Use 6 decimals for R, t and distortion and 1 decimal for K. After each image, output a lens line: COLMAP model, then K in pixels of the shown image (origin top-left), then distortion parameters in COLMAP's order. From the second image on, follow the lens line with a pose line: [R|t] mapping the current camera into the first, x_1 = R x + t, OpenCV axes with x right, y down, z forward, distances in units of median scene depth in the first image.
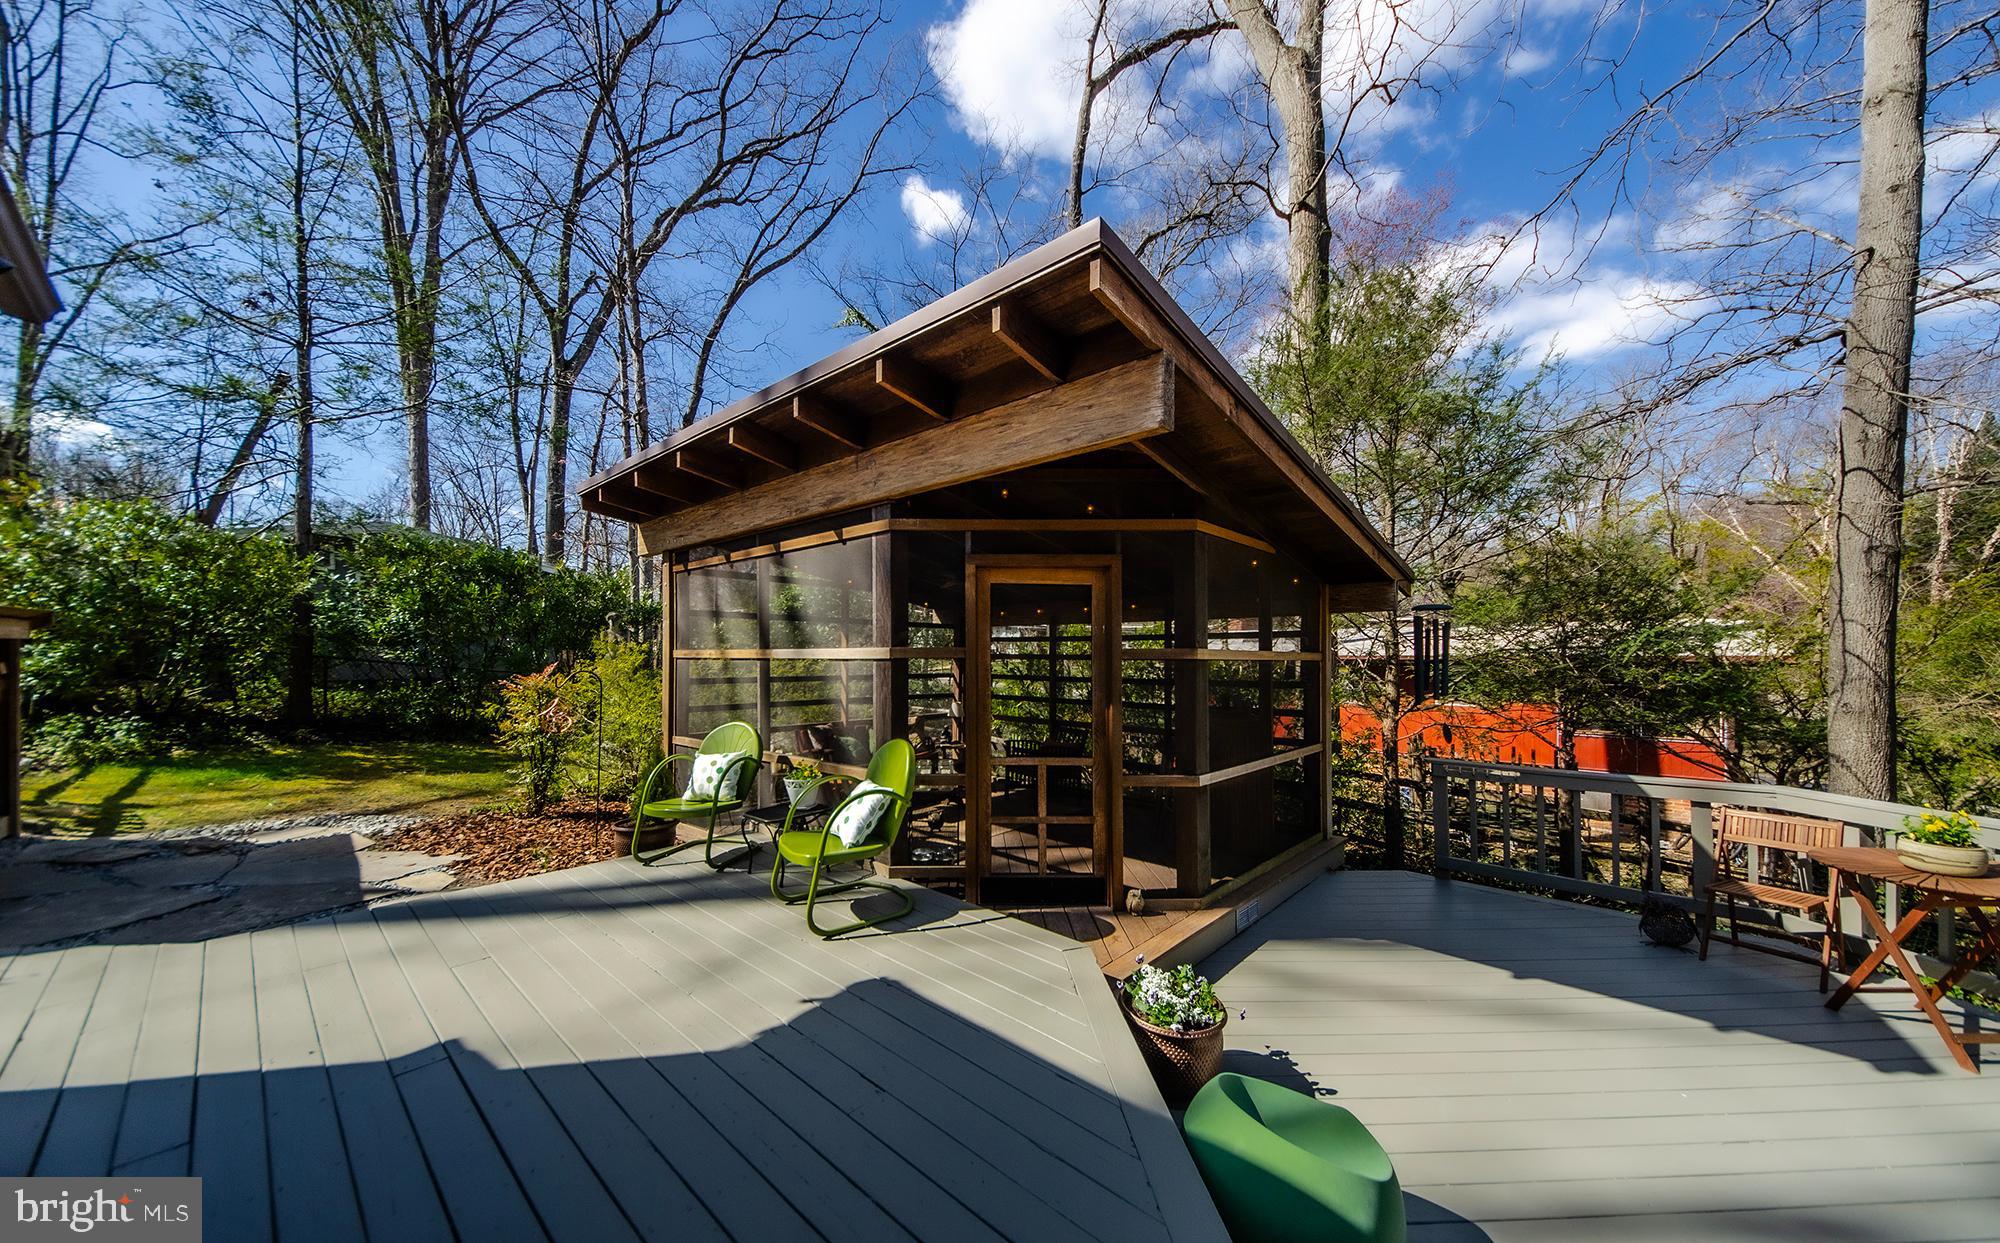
lens RADIAL K [[674.6, 0, 985.0], [0, 674.6, 658.7], [0, 0, 1]] dist [-0.000989, 0.000014]
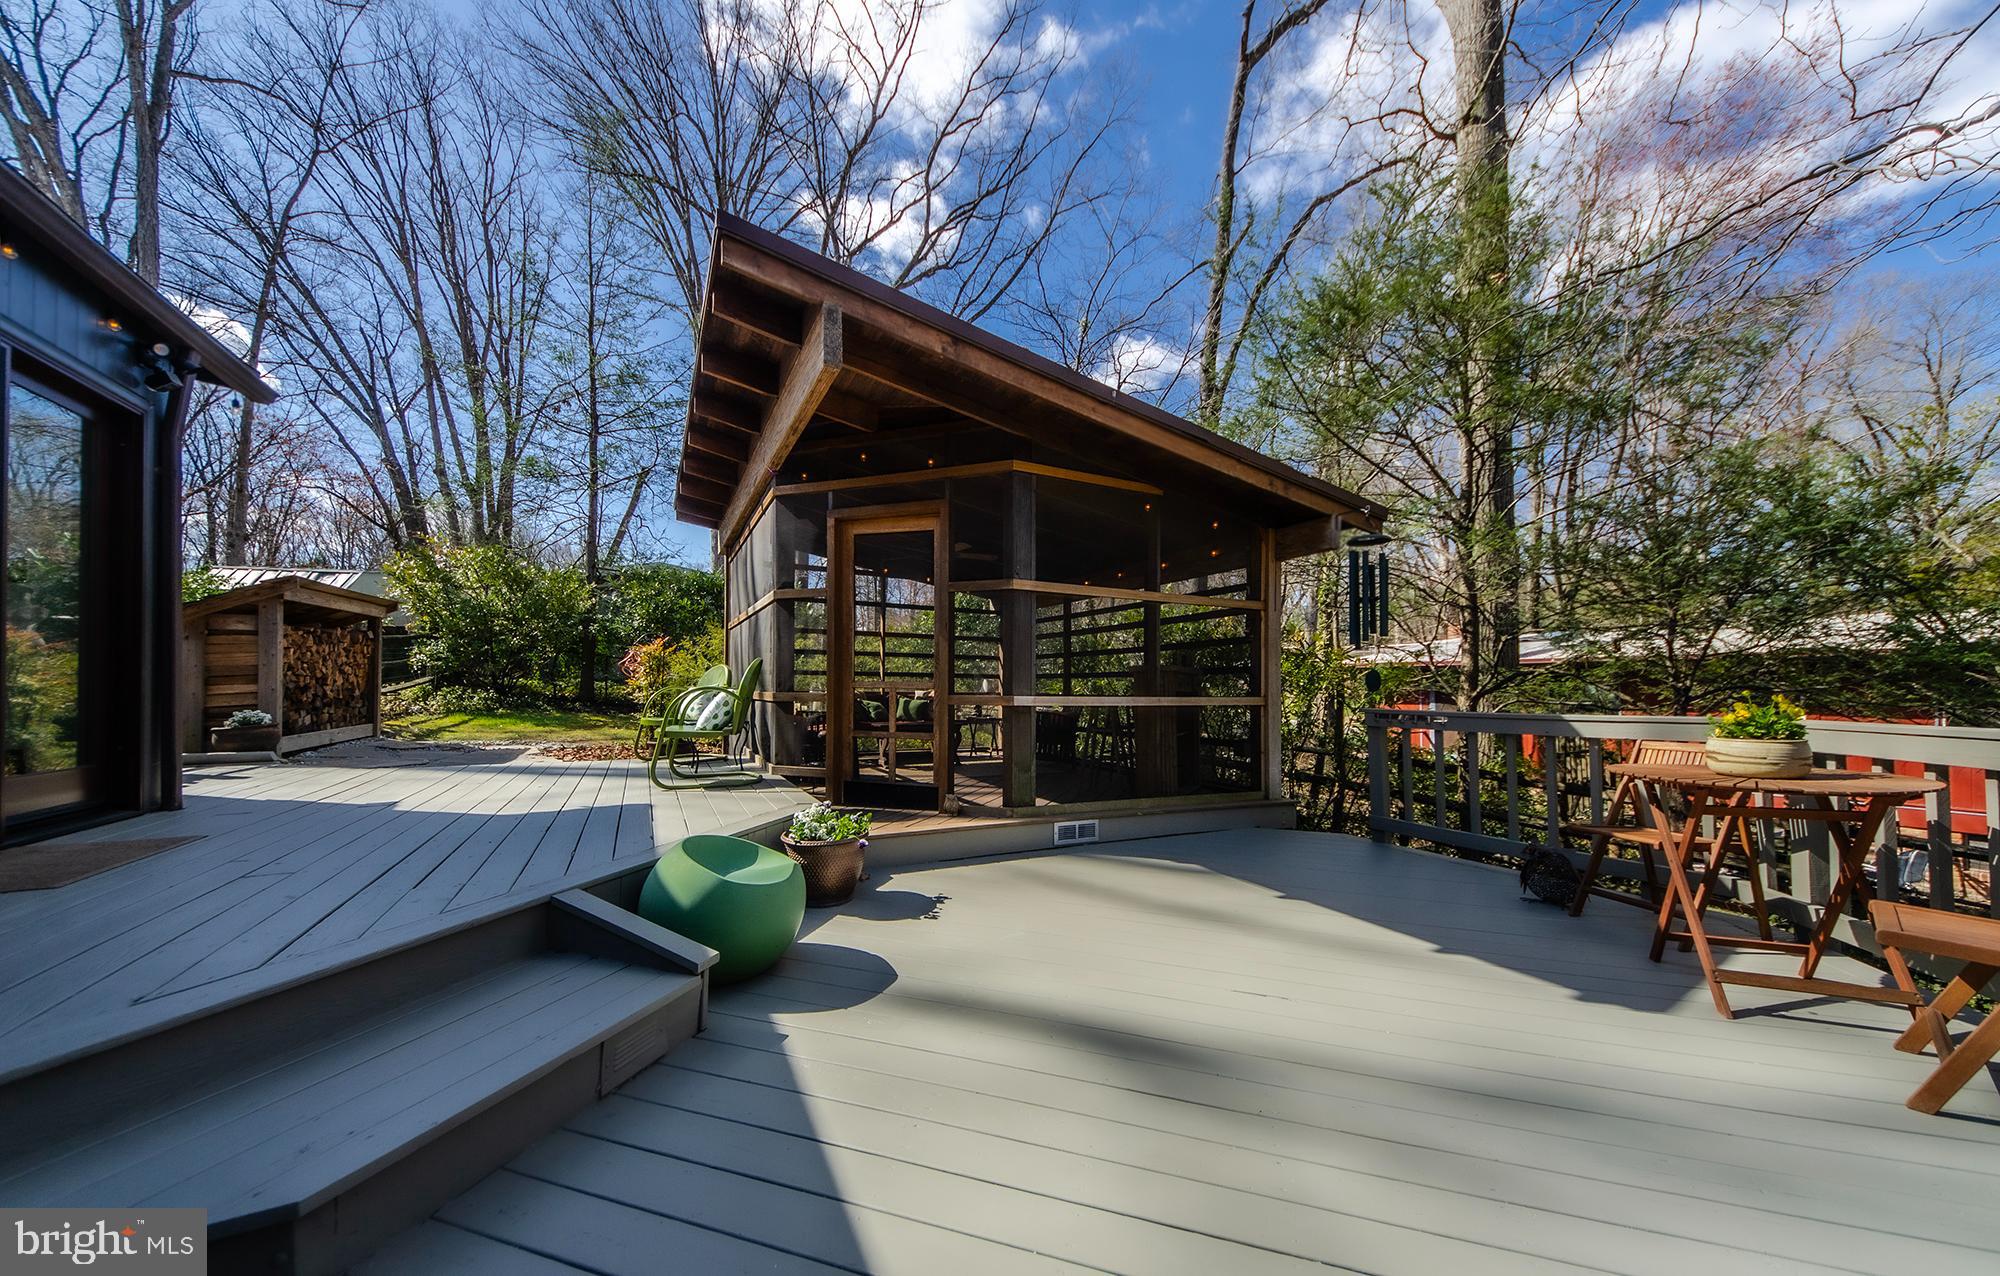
lens RADIAL K [[670.3, 0, 1009.1], [0, 670.3, 693.6], [0, 0, 1]] dist [0.009845, 0.000027]
pose [[0.934758, 0.002142, -0.355279, 0.531945], [-0.003586, 0.999988, -0.003406, 0.133793], [0.355268, 0.004458, 0.934754, -0.008783]]
